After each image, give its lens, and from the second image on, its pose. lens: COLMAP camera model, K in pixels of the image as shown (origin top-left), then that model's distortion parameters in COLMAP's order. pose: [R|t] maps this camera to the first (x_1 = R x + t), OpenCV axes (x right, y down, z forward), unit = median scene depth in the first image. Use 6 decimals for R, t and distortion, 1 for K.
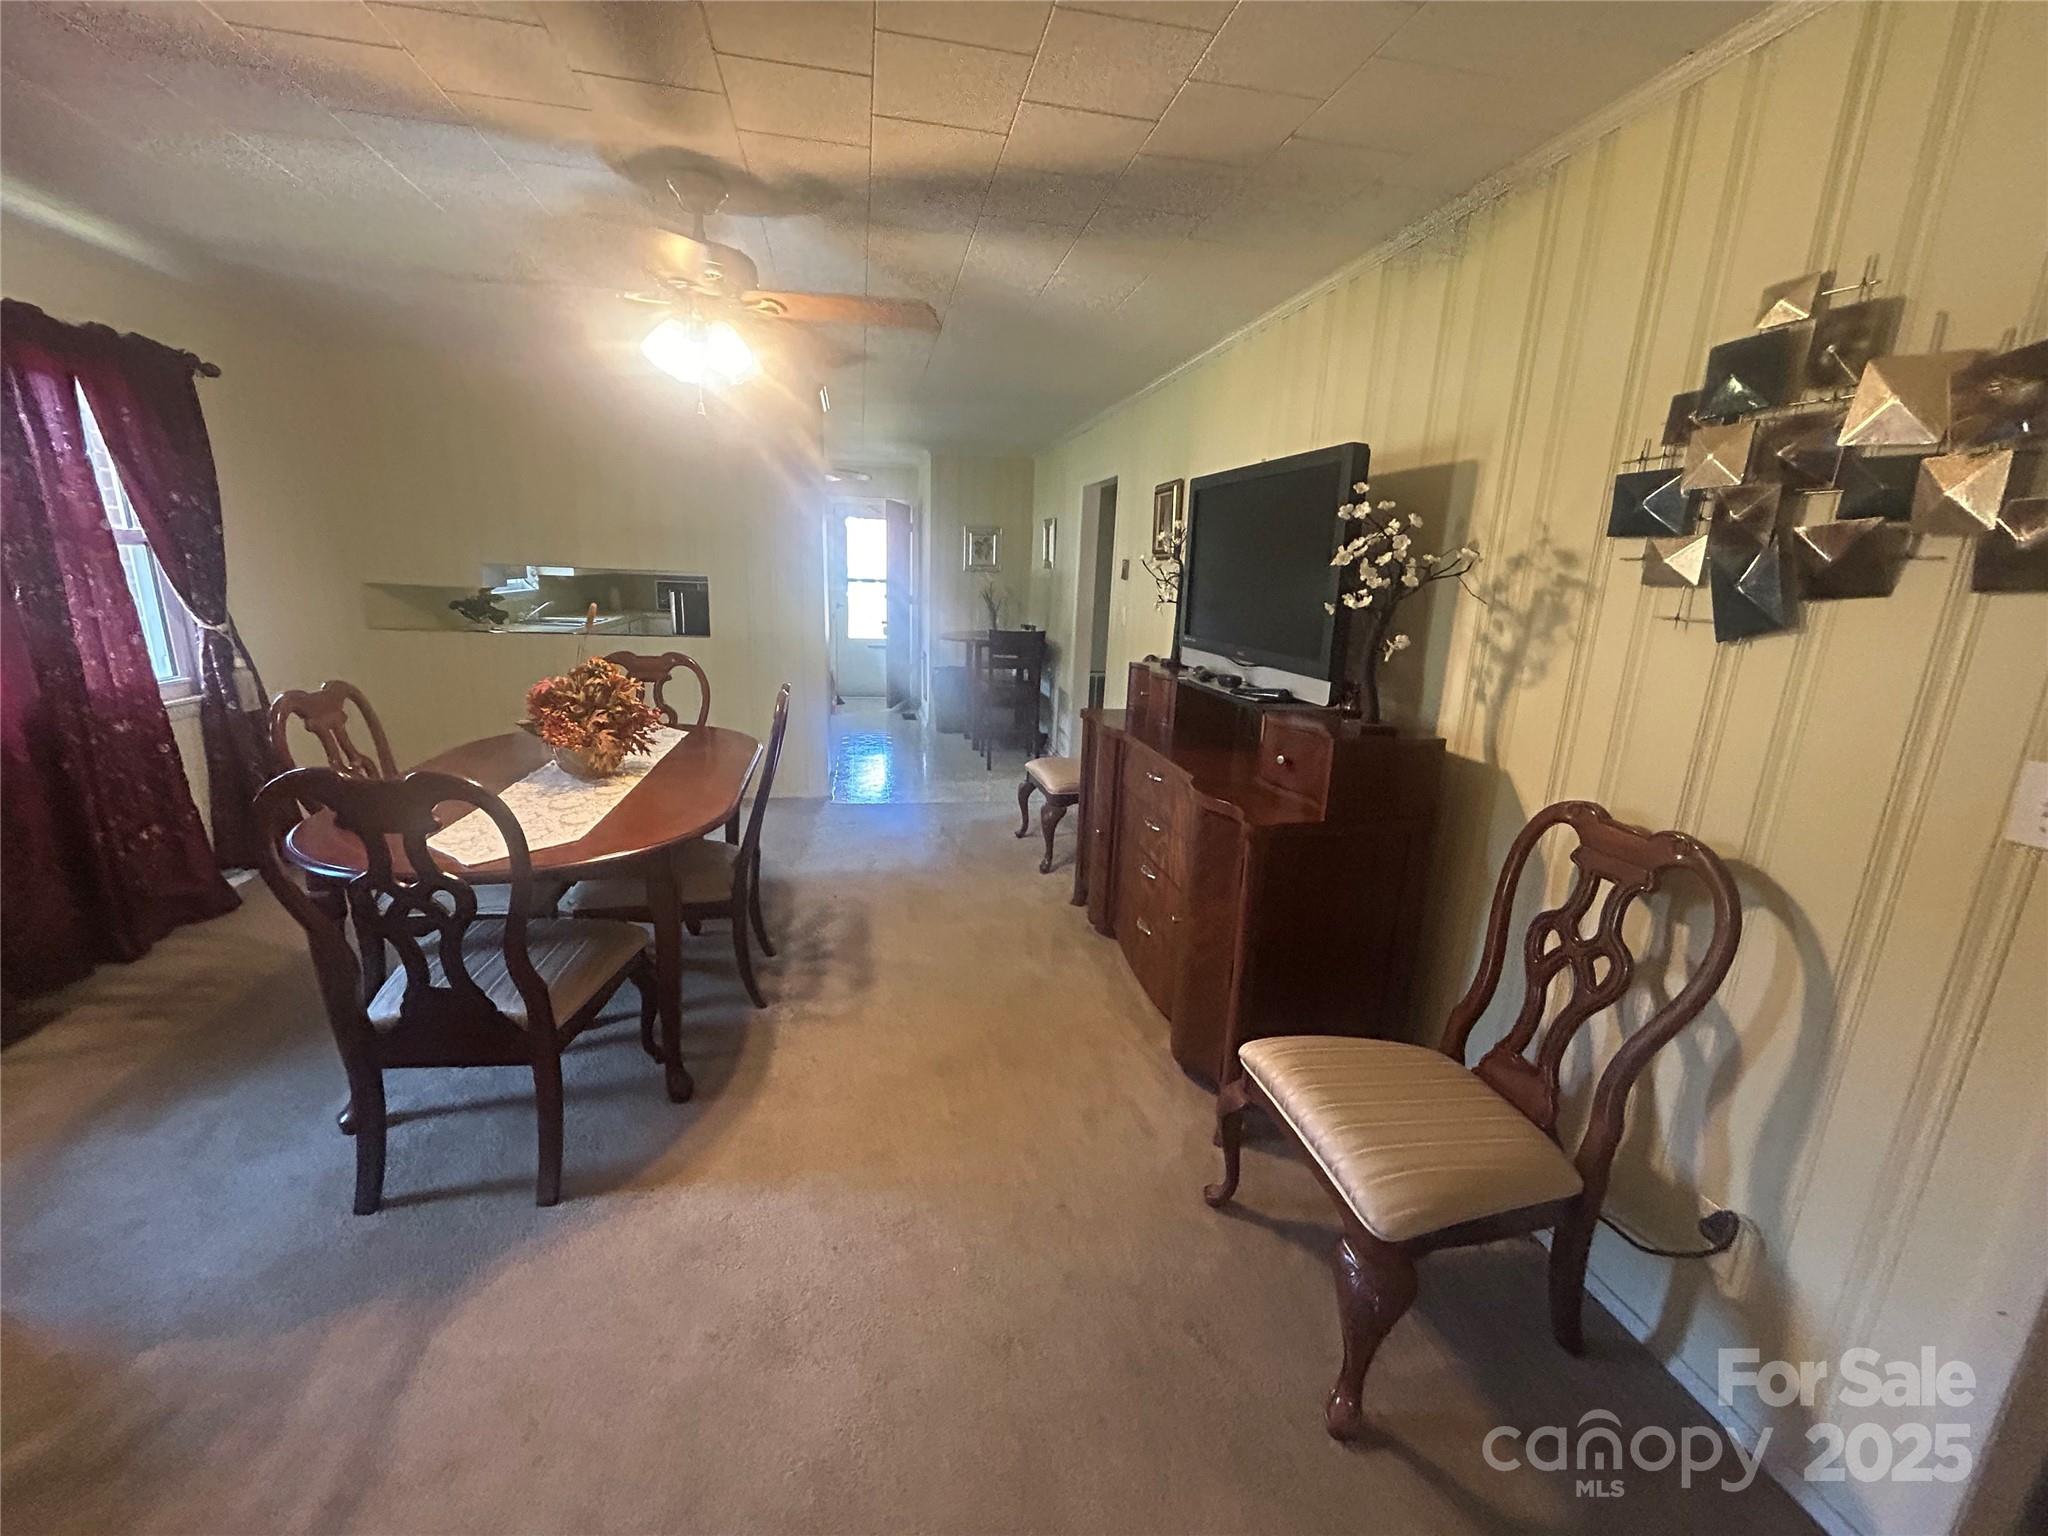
lens RADIAL K [[827.5, 0, 1021.9], [0, 827.5, 766.1], [0, 0, 1]] dist [-0.004378, 0.002701]
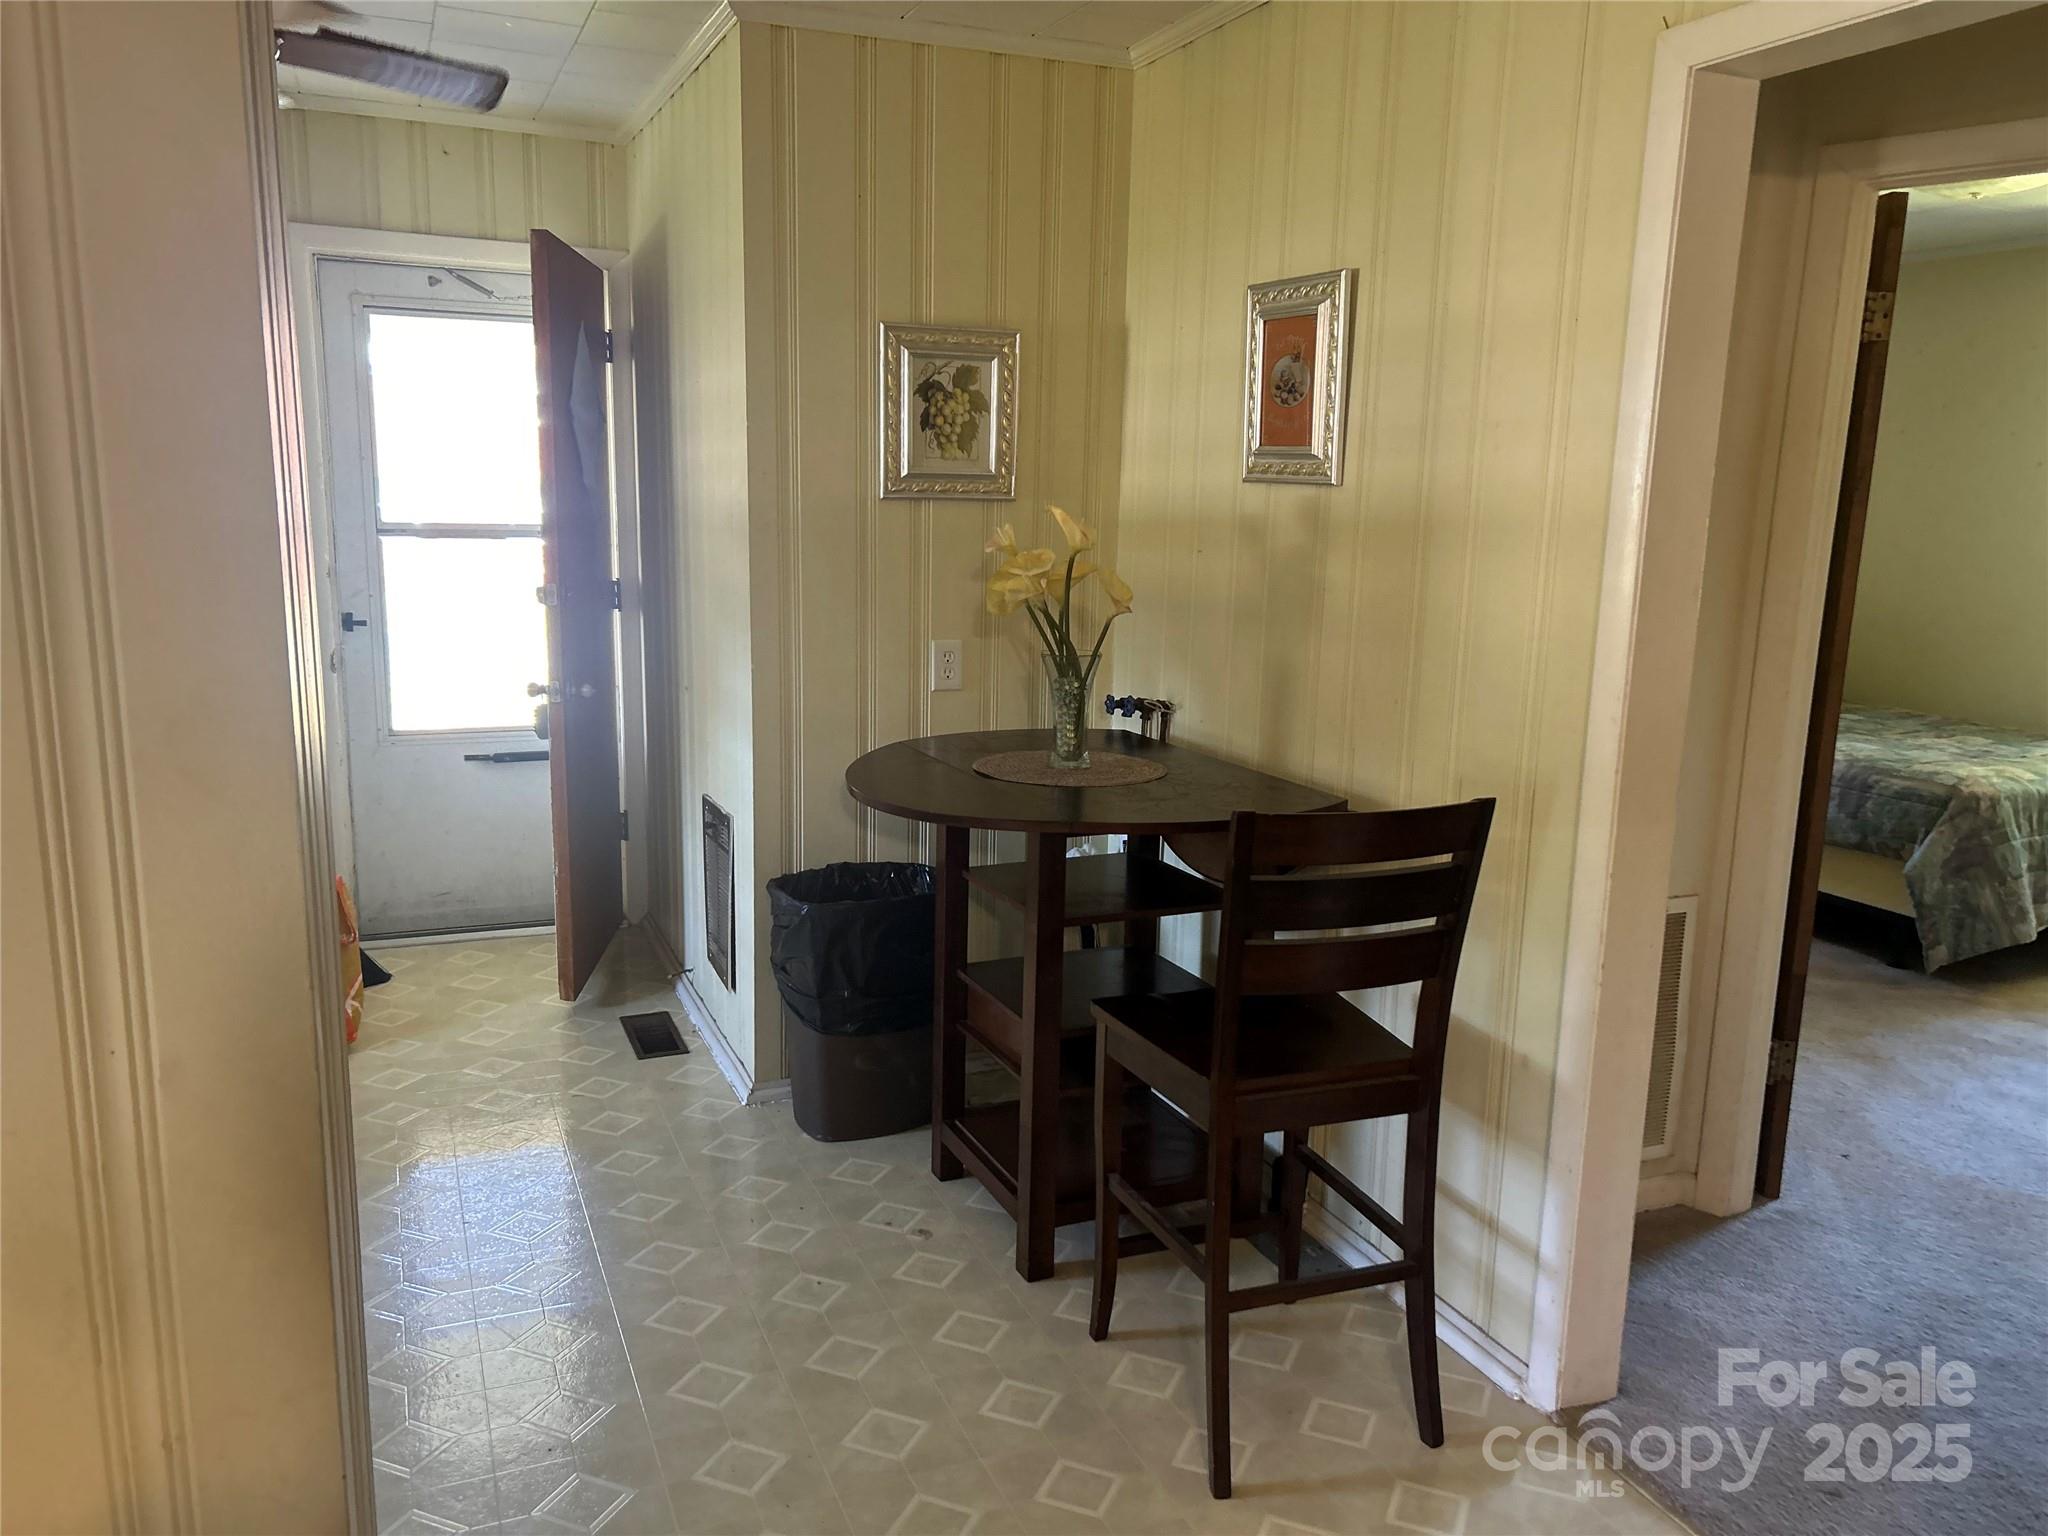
lens RADIAL K [[1544.3, 0, 1014.9], [0, 1544.3, 761.7], [0, 0, 1]] dist [0.055238, -0.065728]
pose [[0.979236, -0.054126, 0.195367, -0.345114], [0.063653, 0.997053, -0.042817, -0.357229], [-0.192474, 0.054363, 0.979795, 1.434238]]
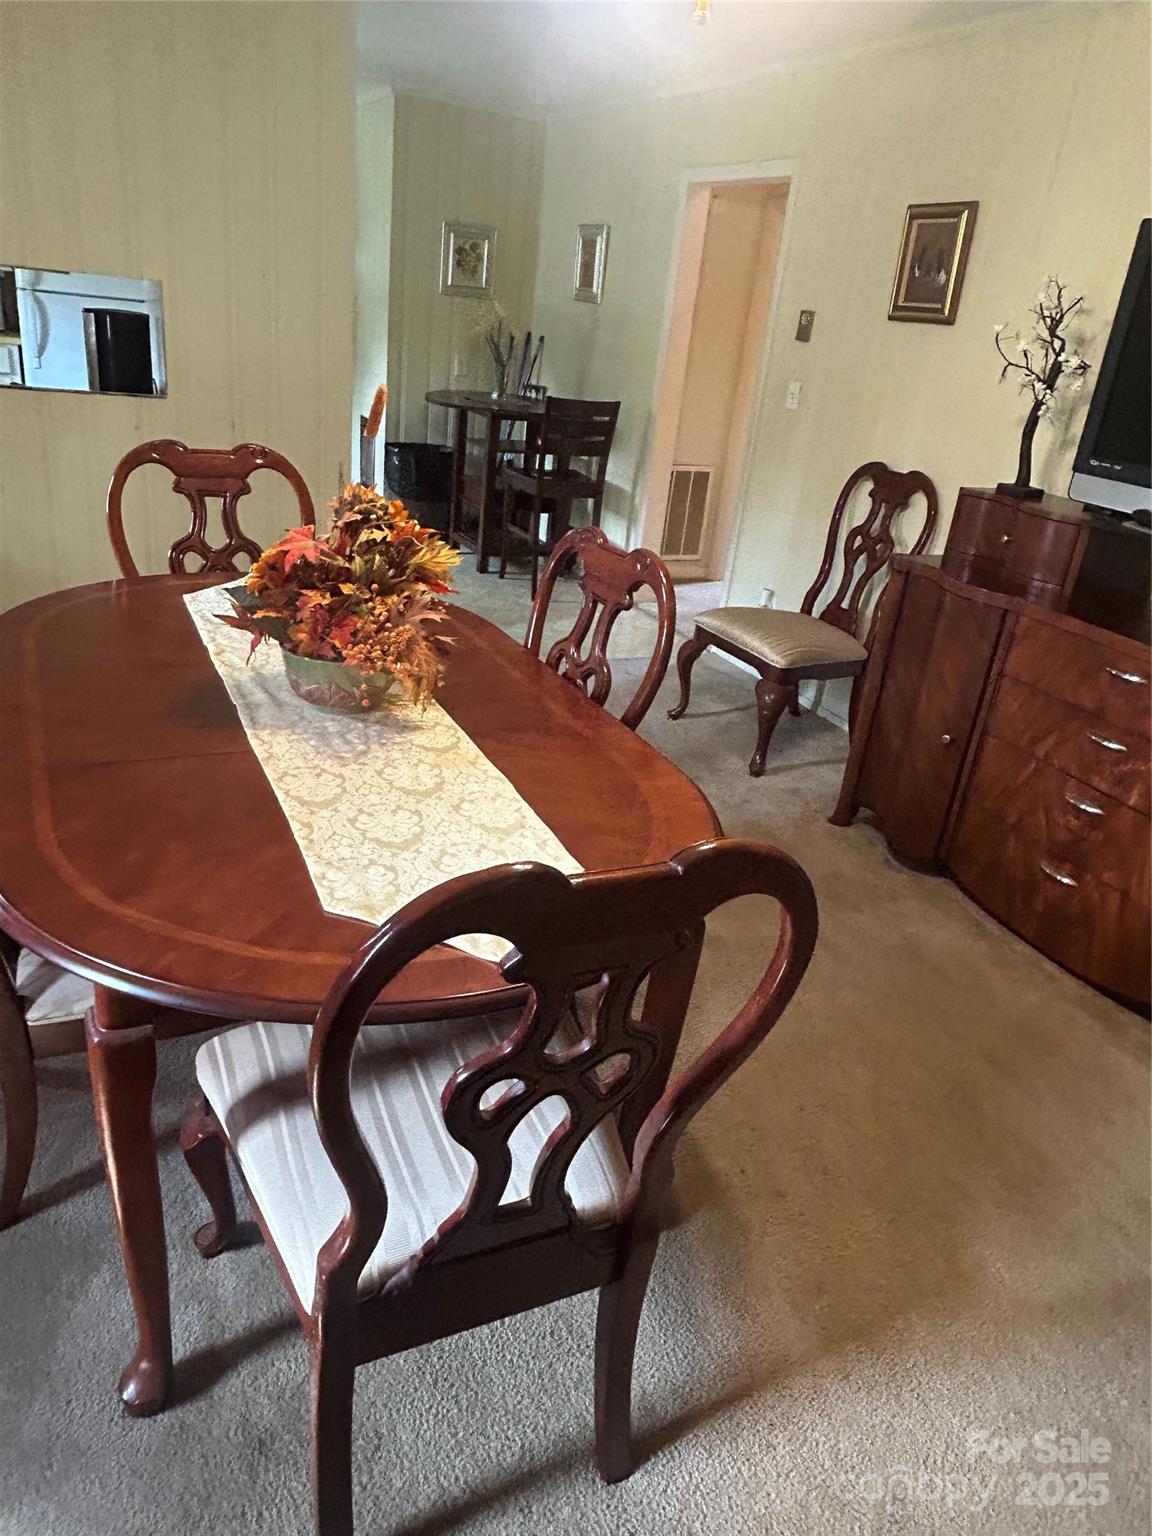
lens RADIAL K [[1049.2, 0, 584.1], [0, 1049.2, 772.6], [0, 0, 1]] dist [-0.017241, -0.001807]
pose [[0.962368, -0.045849, 0.267854, -0.544591], [-0.010352, 0.978764, 0.204729, -0.087719], [-0.271553, -0.199797, 0.941456, 0.275714]]
